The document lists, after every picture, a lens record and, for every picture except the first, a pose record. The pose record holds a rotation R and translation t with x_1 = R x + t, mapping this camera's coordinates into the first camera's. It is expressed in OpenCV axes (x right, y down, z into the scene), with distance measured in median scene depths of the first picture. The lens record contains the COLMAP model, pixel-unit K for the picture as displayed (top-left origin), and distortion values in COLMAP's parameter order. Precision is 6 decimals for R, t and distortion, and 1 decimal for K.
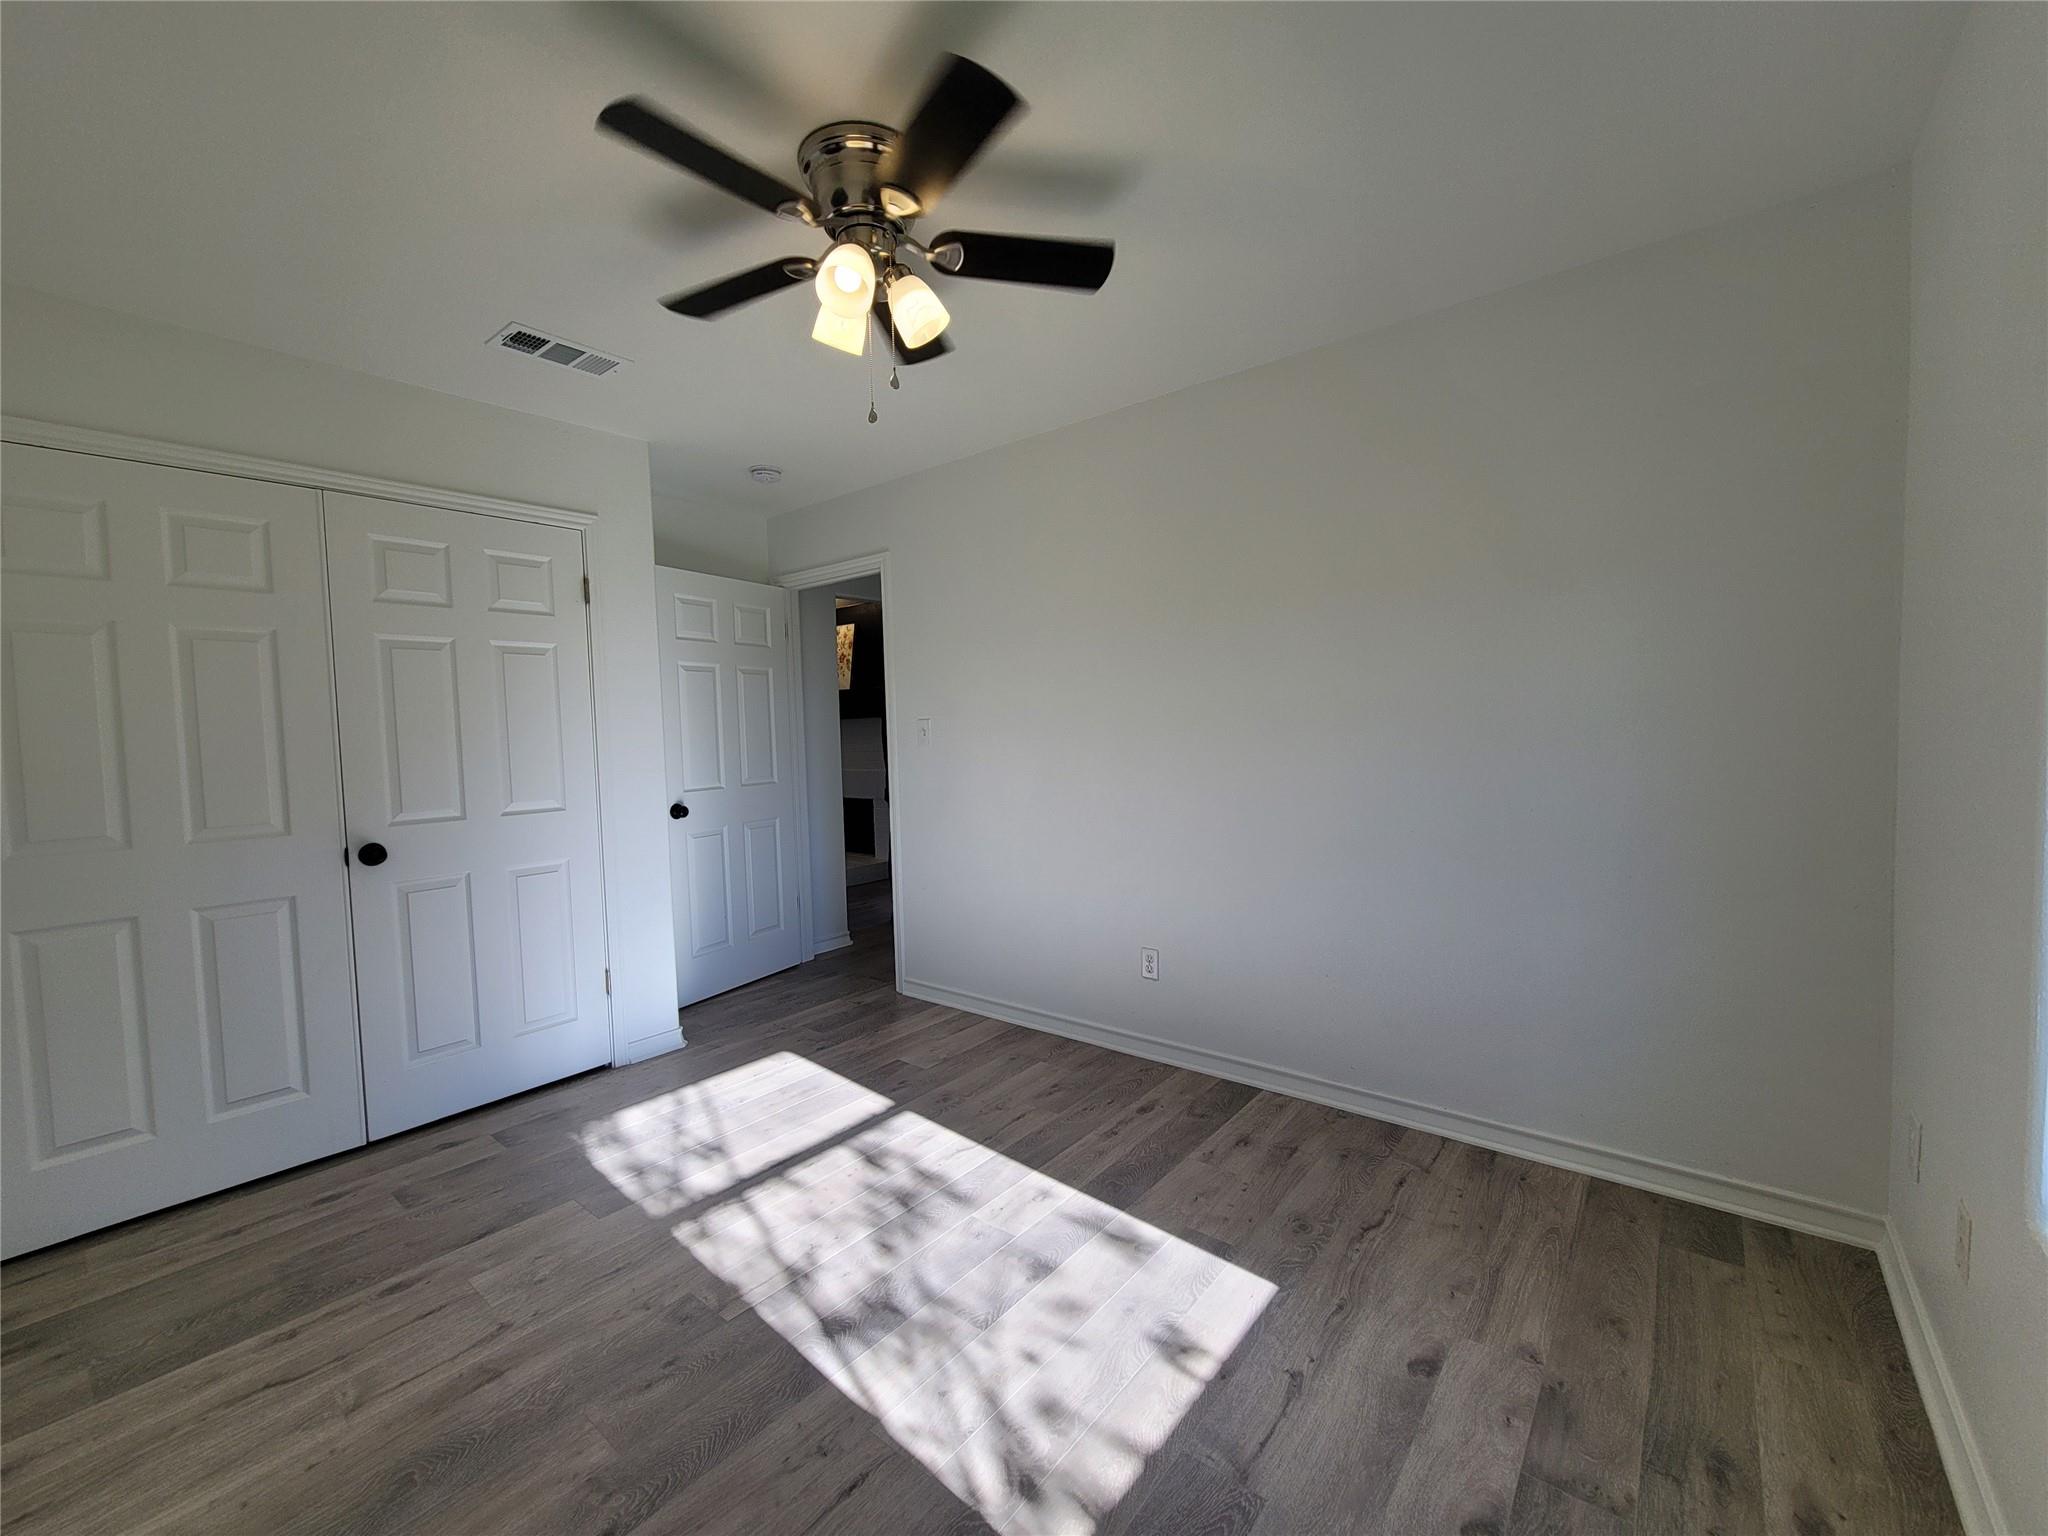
lens RADIAL K [[834.1, 0, 1024.0], [0, 834.1, 768.0], [0, 0, 1]] dist [-0.000332, 0.000119]
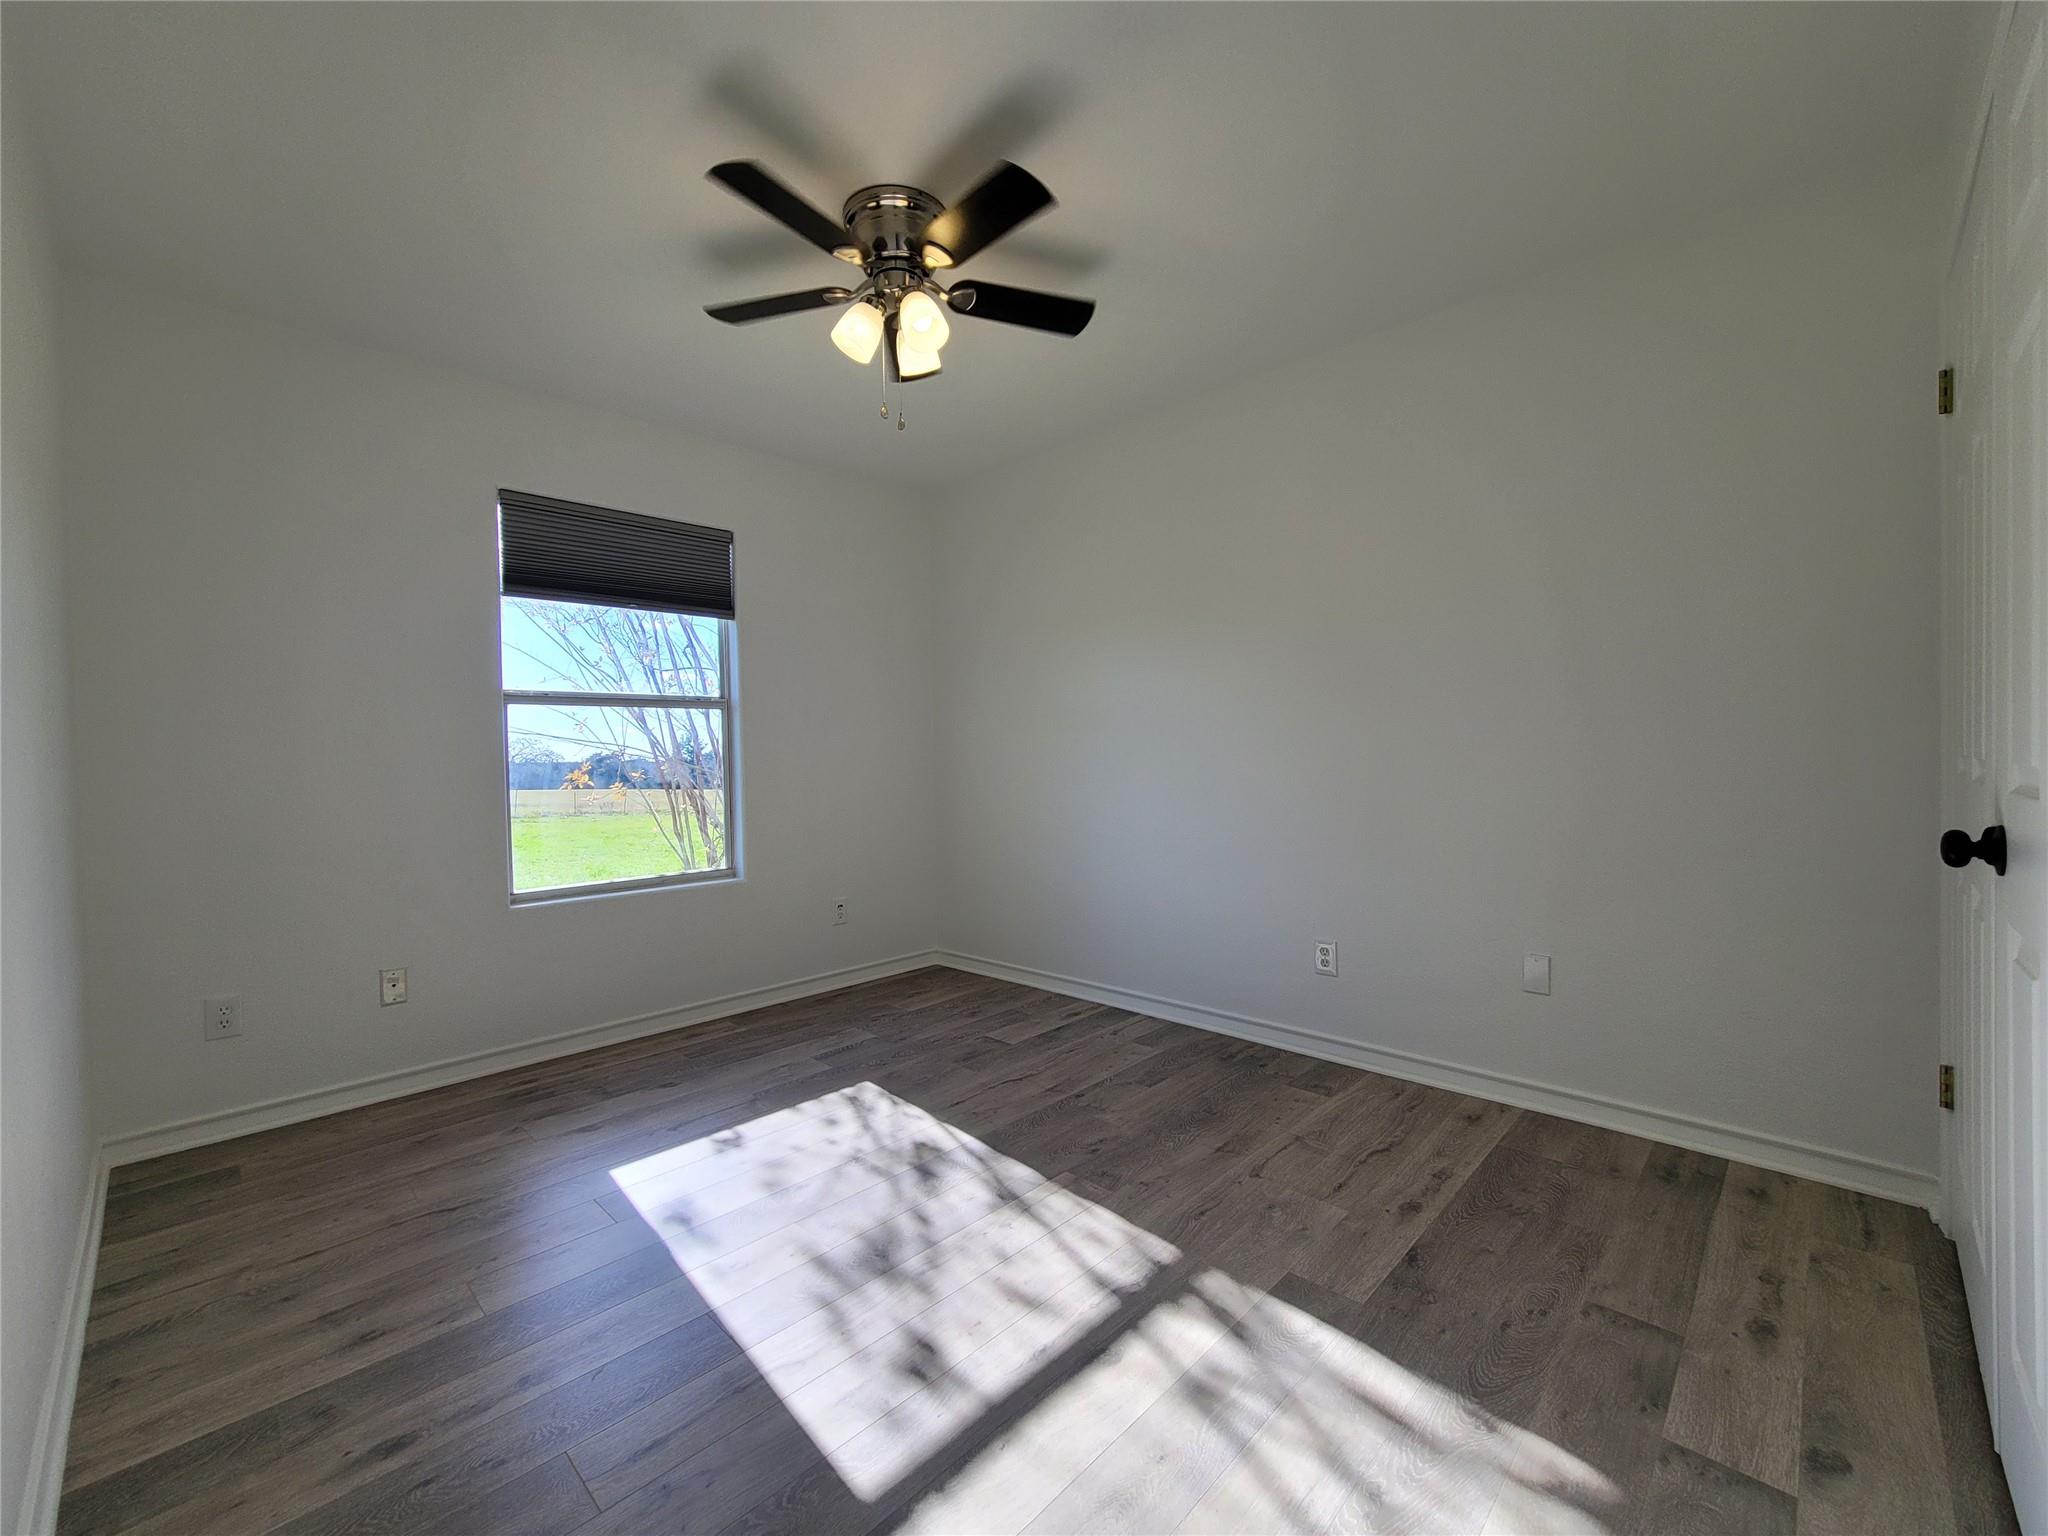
lens RADIAL K [[834.1, 0, 1024.0], [0, 834.1, 768.0], [0, 0, 1]] dist [-0.000332, 0.000119]
pose [[-0.994093, 0.052233, 0.095136, -0.416424], [0.058926, 0.995878, 0.068954, 0.000909], [-0.091142, 0.074153, -0.993073, 2.009026]]
